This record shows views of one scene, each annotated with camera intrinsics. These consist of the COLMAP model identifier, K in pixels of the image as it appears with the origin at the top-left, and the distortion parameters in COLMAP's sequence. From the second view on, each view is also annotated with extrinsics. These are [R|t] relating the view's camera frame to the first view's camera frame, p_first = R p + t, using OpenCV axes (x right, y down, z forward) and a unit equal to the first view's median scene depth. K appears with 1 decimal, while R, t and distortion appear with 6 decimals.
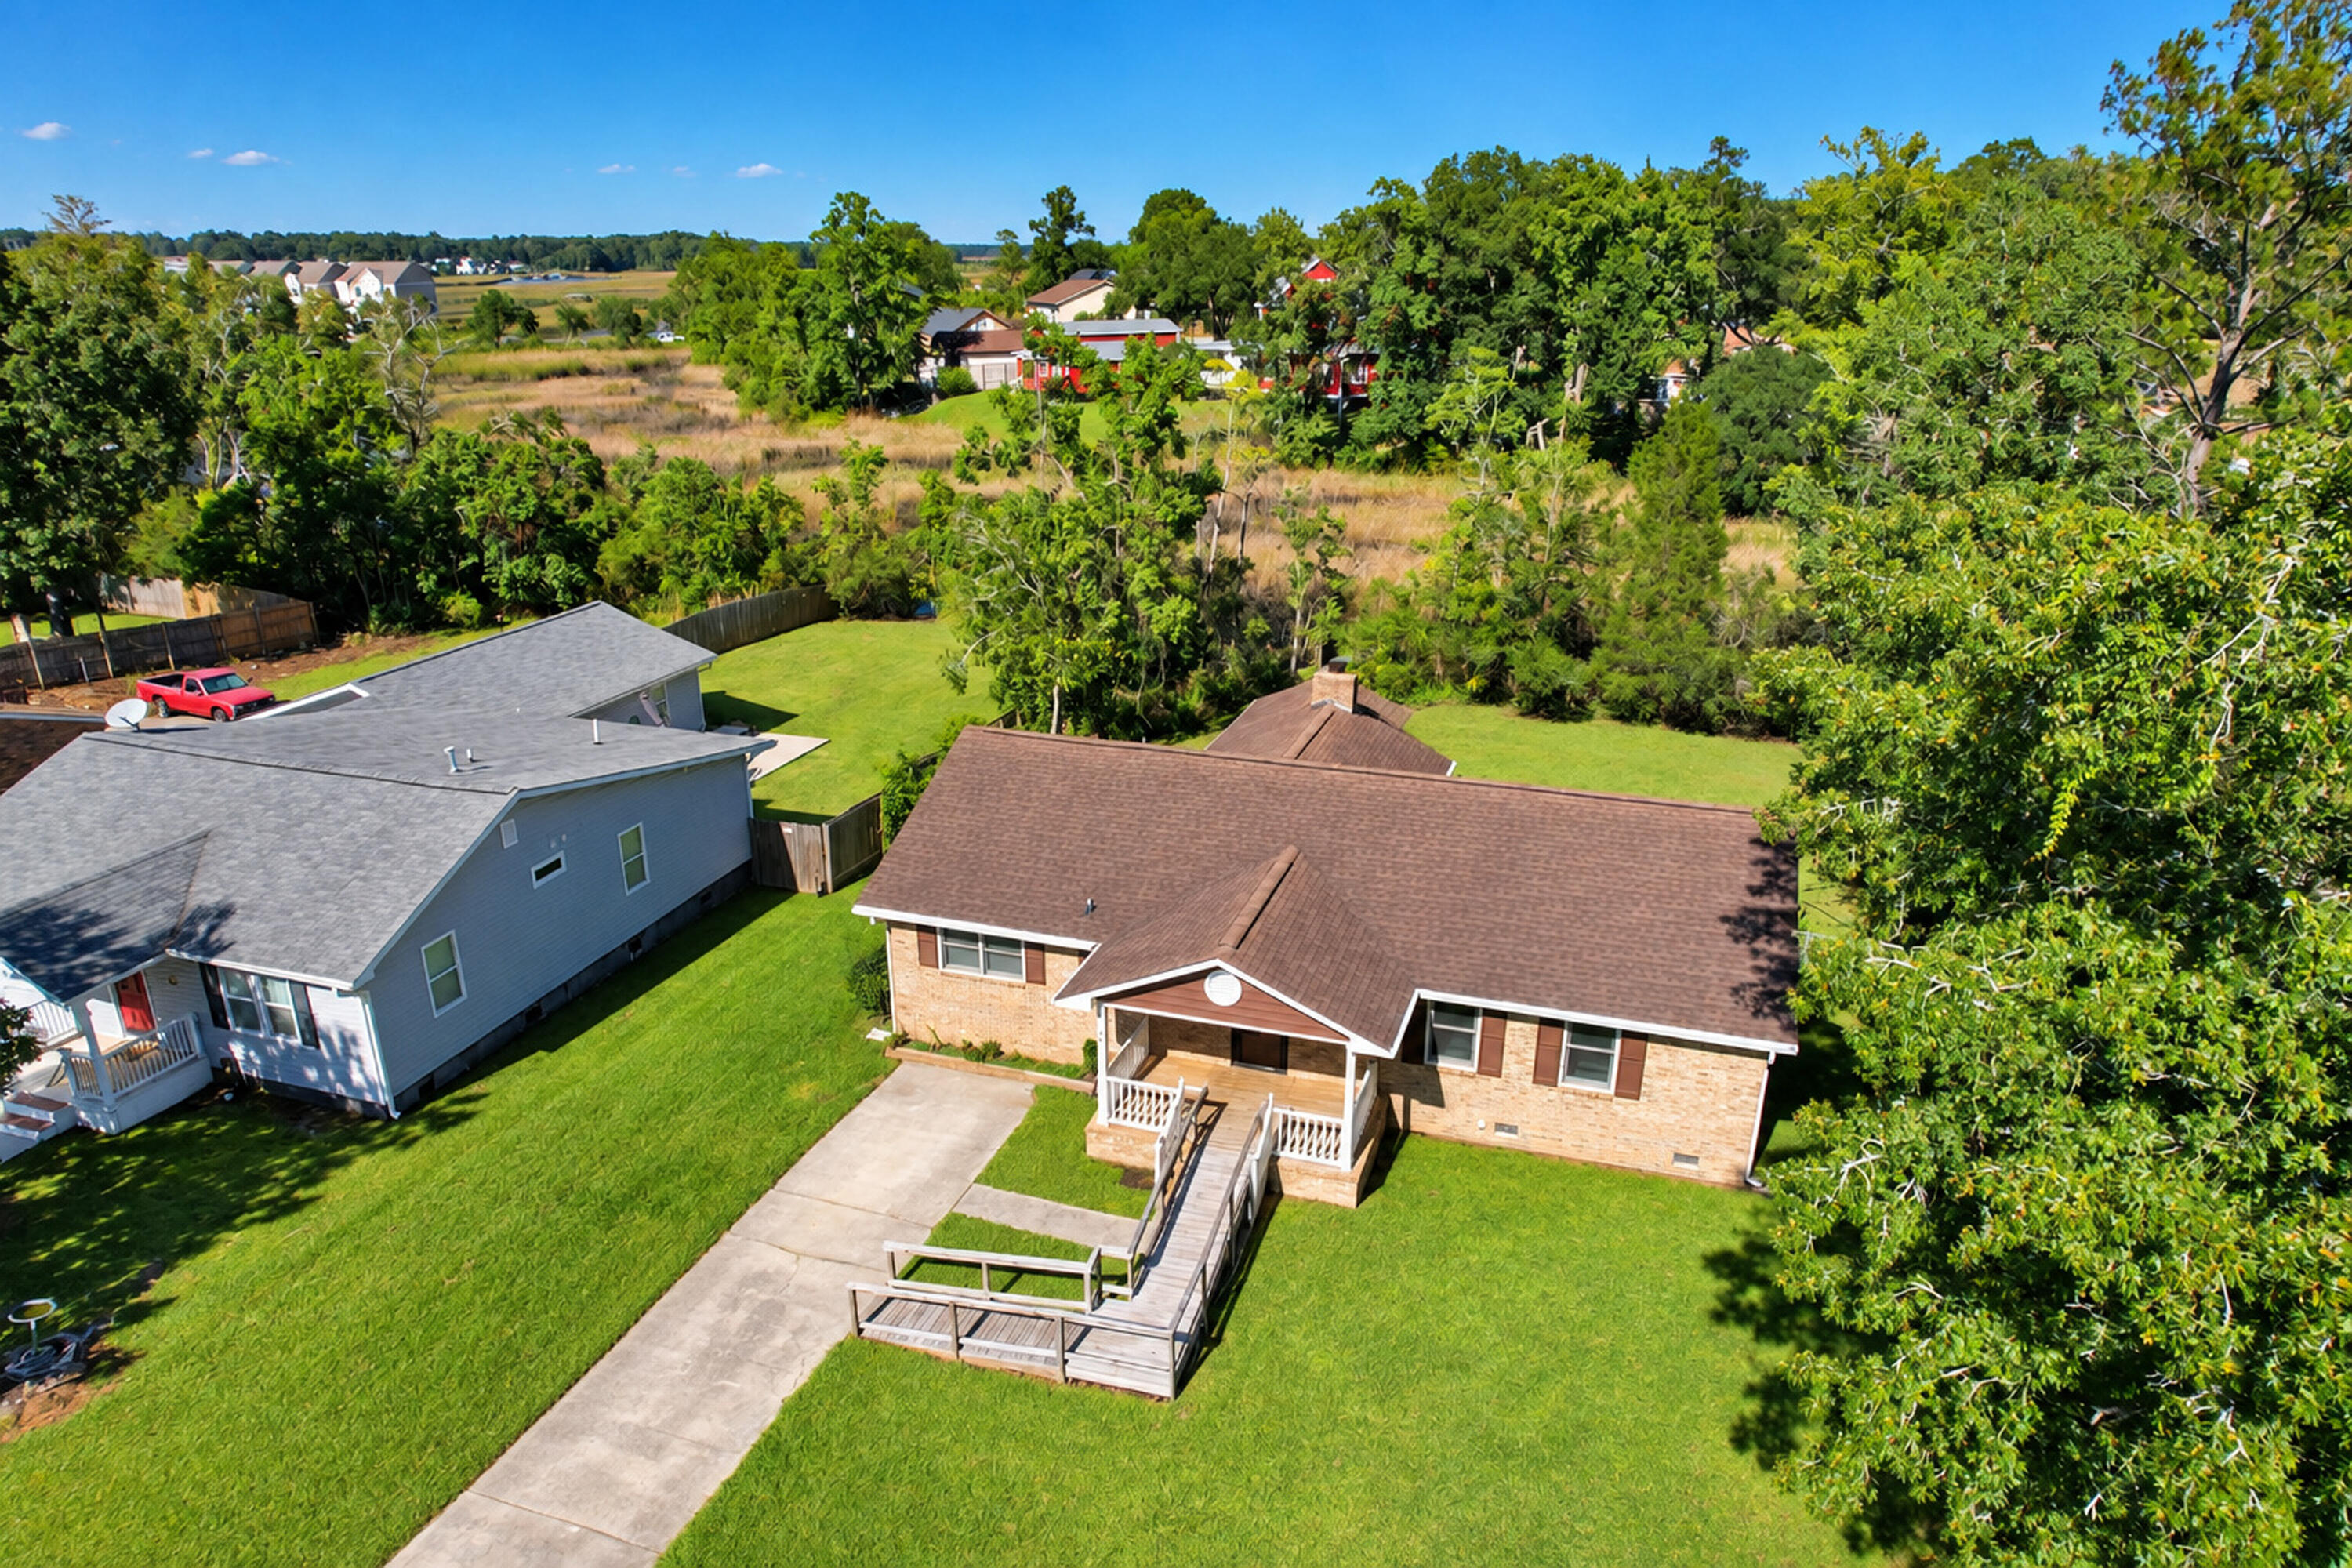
lens RADIAL K [[1511.2, 0, 1180.3], [0, 1511.2, 785.5], [0, 0, 1]] dist [-0.026524, 0.014686]
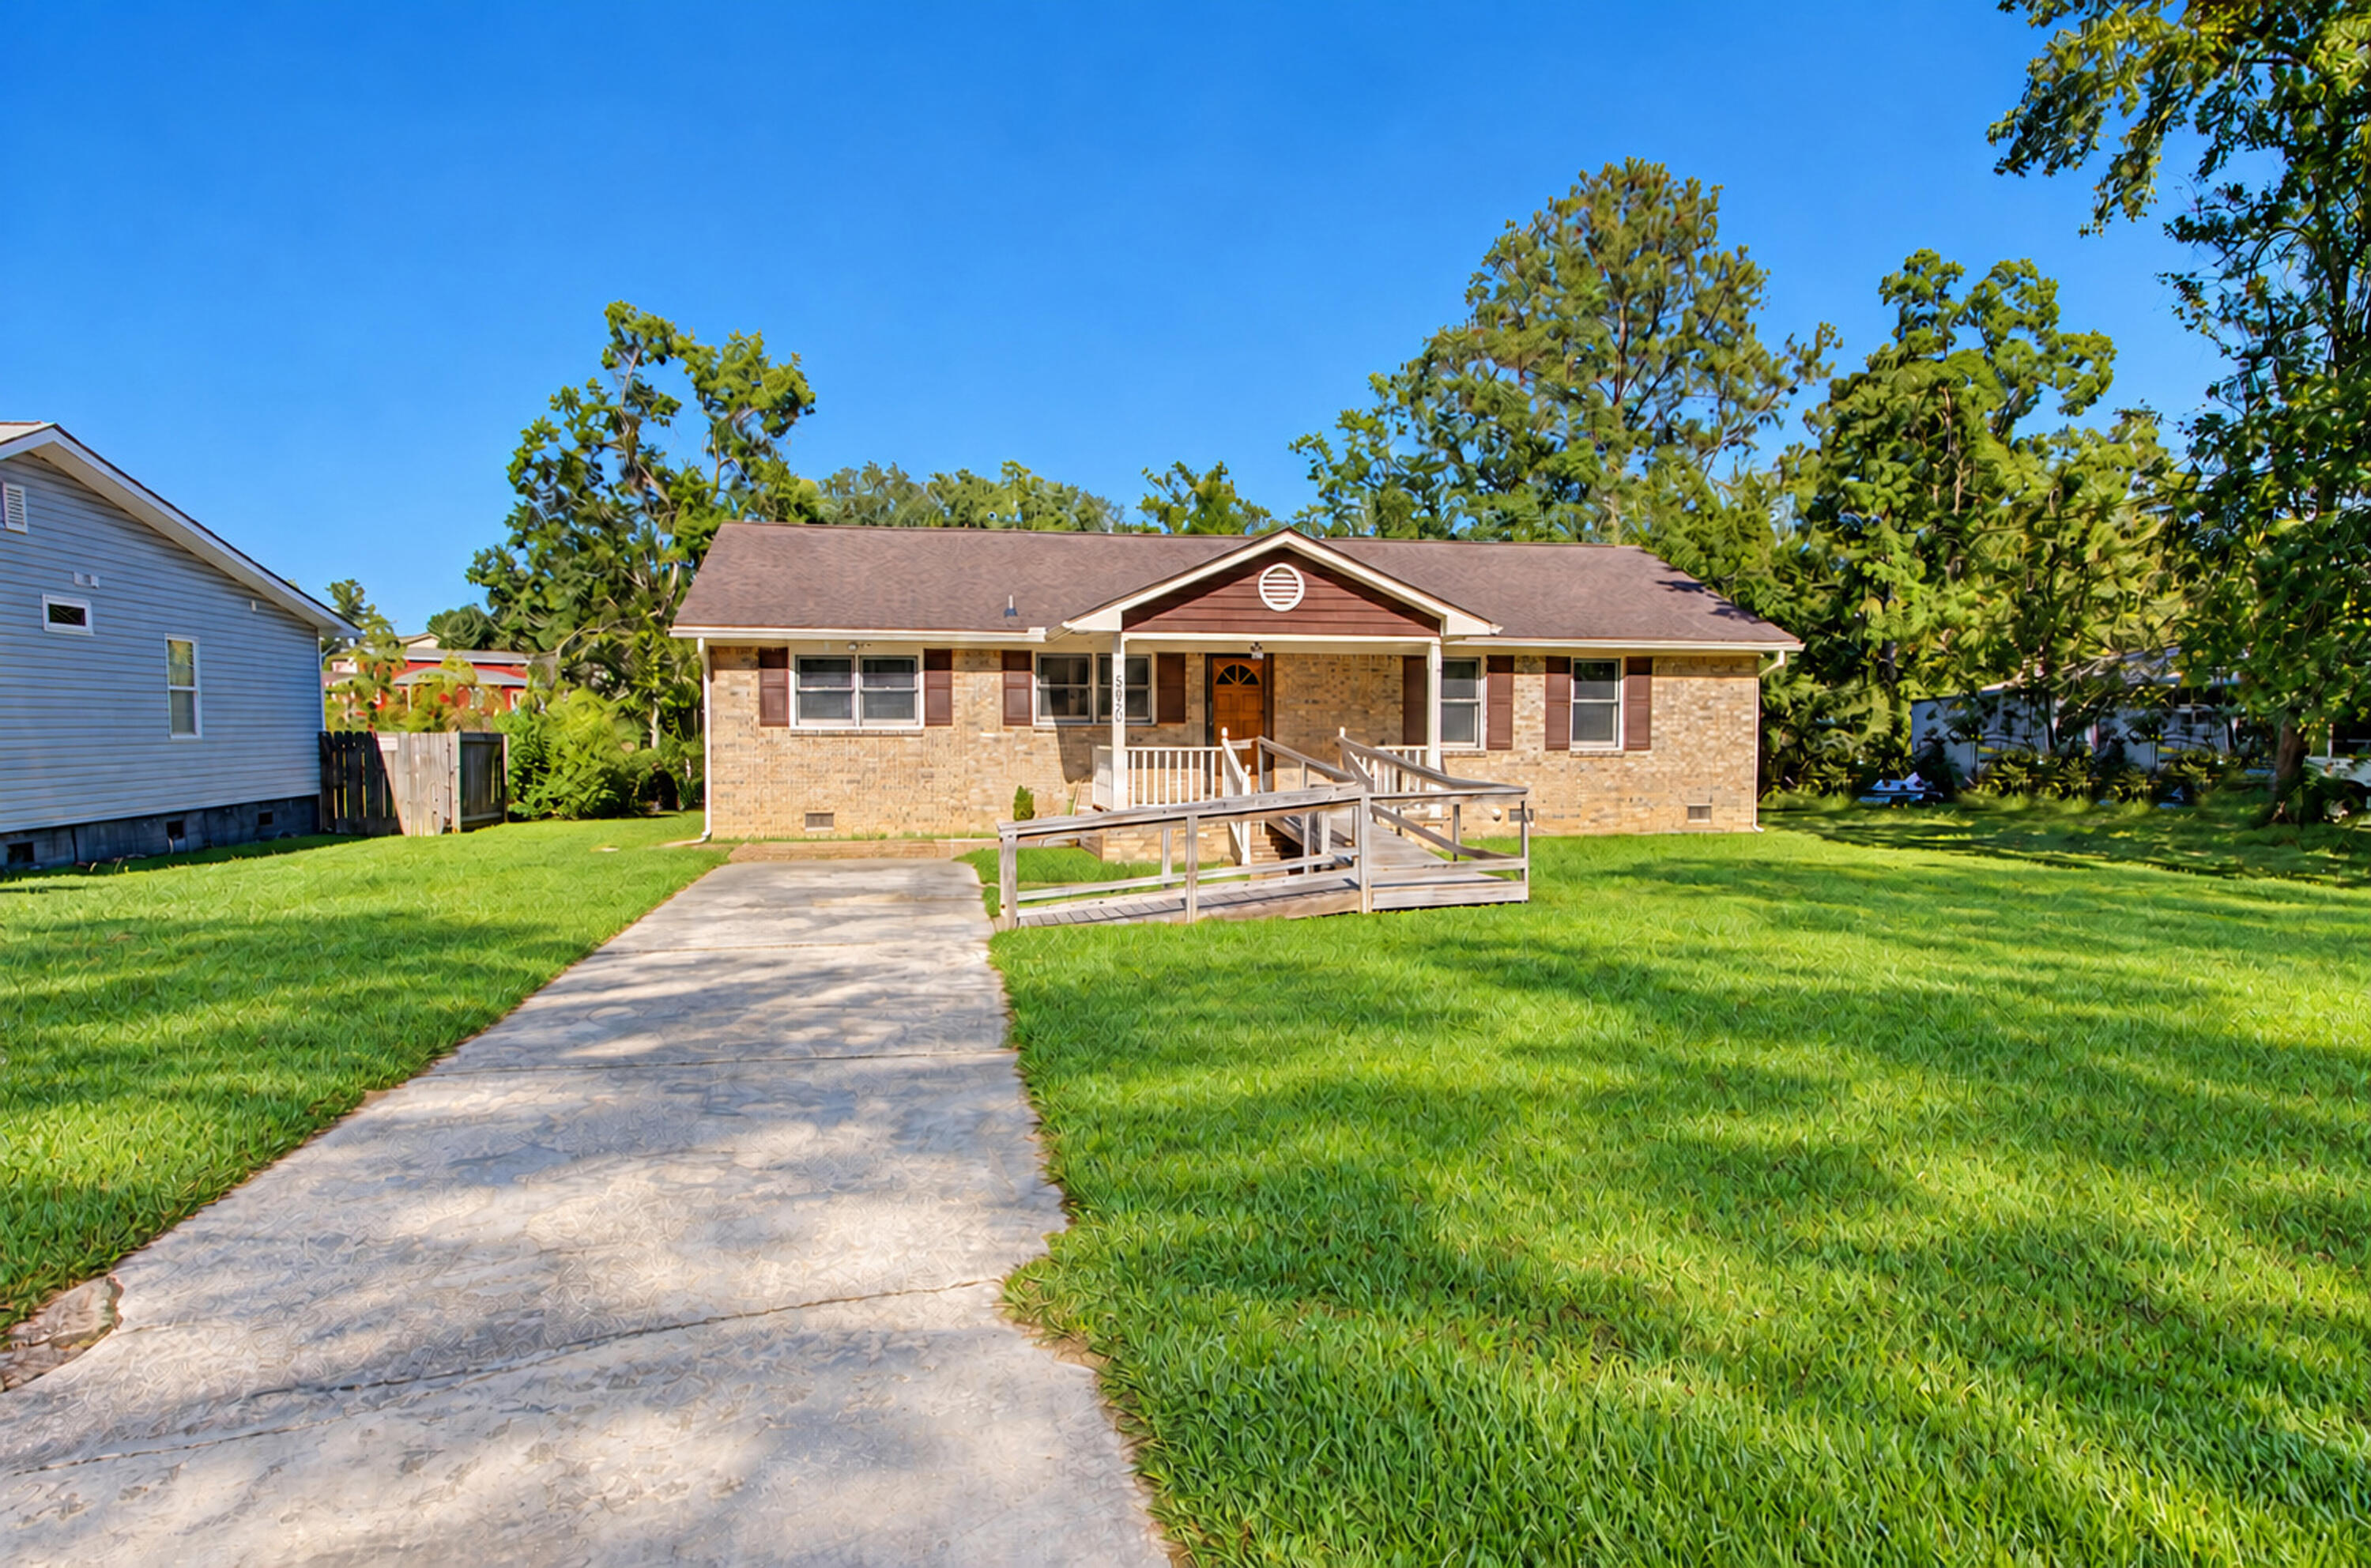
lens RADIAL K [[1347.7, 0, 1190.7], [0, 1347.7, 782.2], [0, 0, 1]] dist [0.000594, 0.001268]
pose [[0.868542, -0.023650, 0.495051, -0.169563], [0.171698, 0.951364, -0.255785, 0.186583], [-0.464925, 0.307159, 0.830360, 0.210948]]
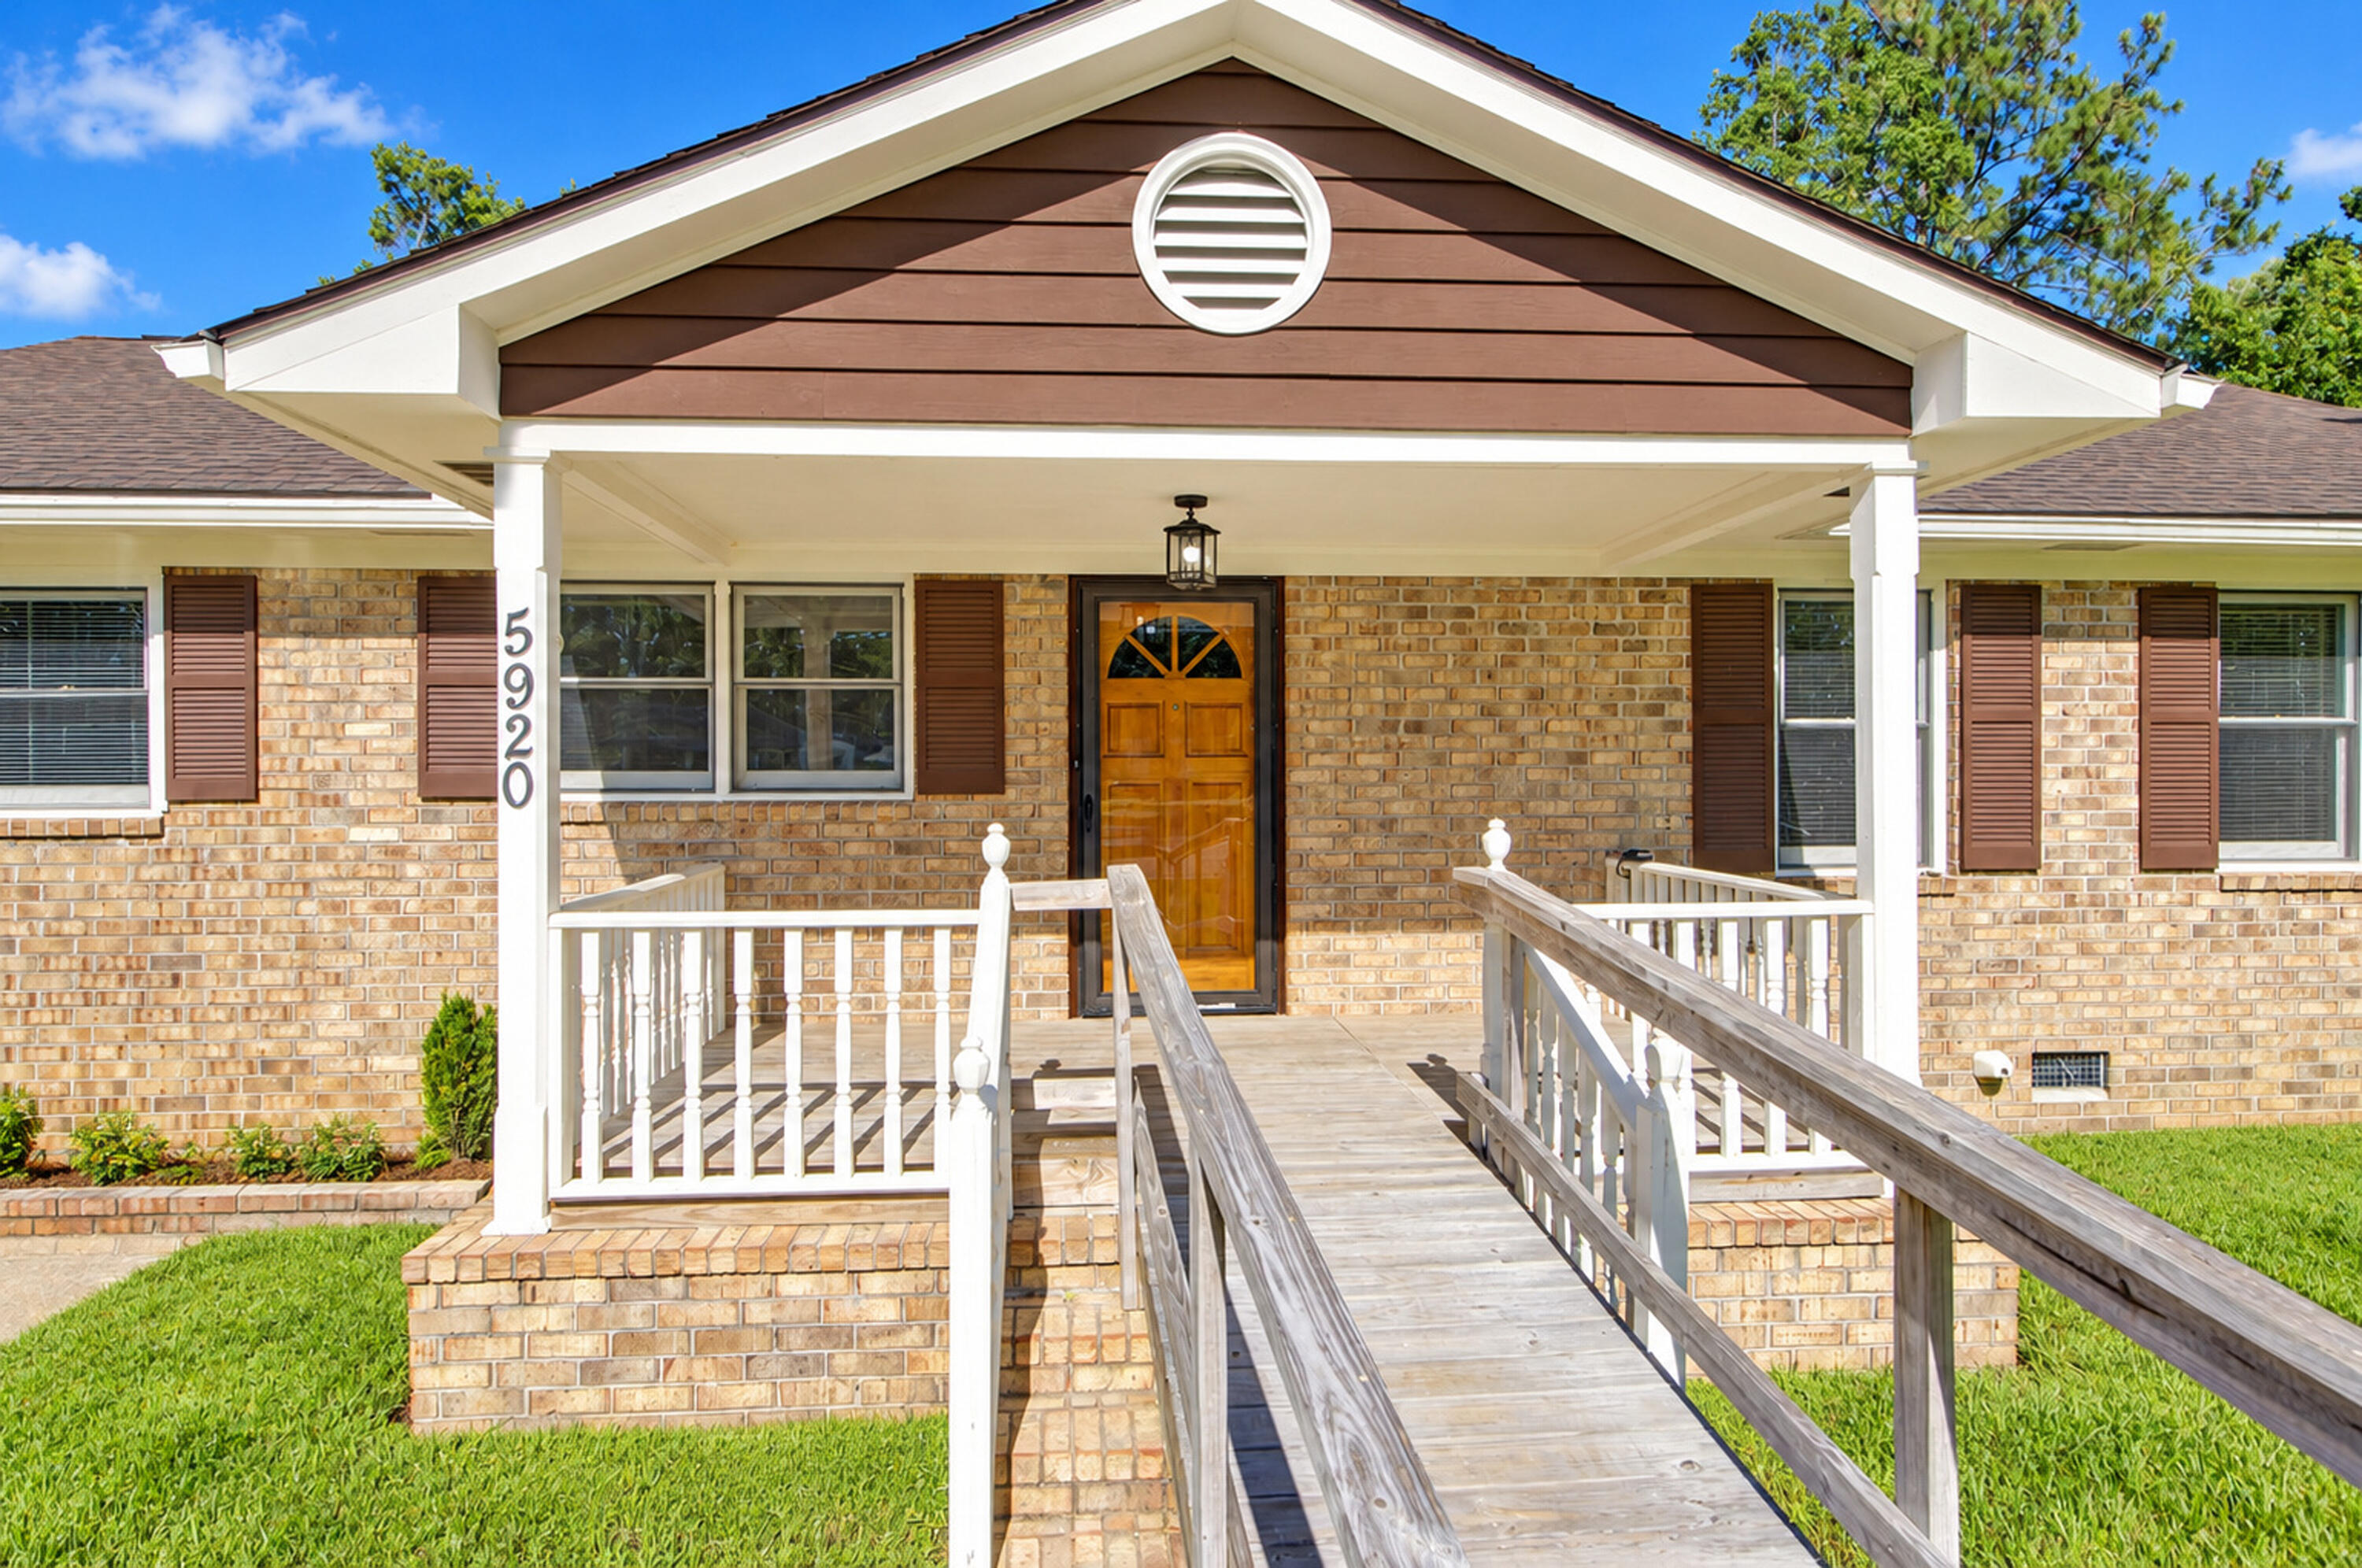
lens RADIAL K [[1408.4, 0, 1186.8], [0, 1408.4, 780.3], [0, 0, 1]] dist [0.011908, -0.007271]
pose [[0.920352, -0.009515, 0.390975, -0.021807], [0.139382, 0.942040, -0.305178, 0.115651], [-0.365410, 0.335366, 0.868335, 0.398597]]
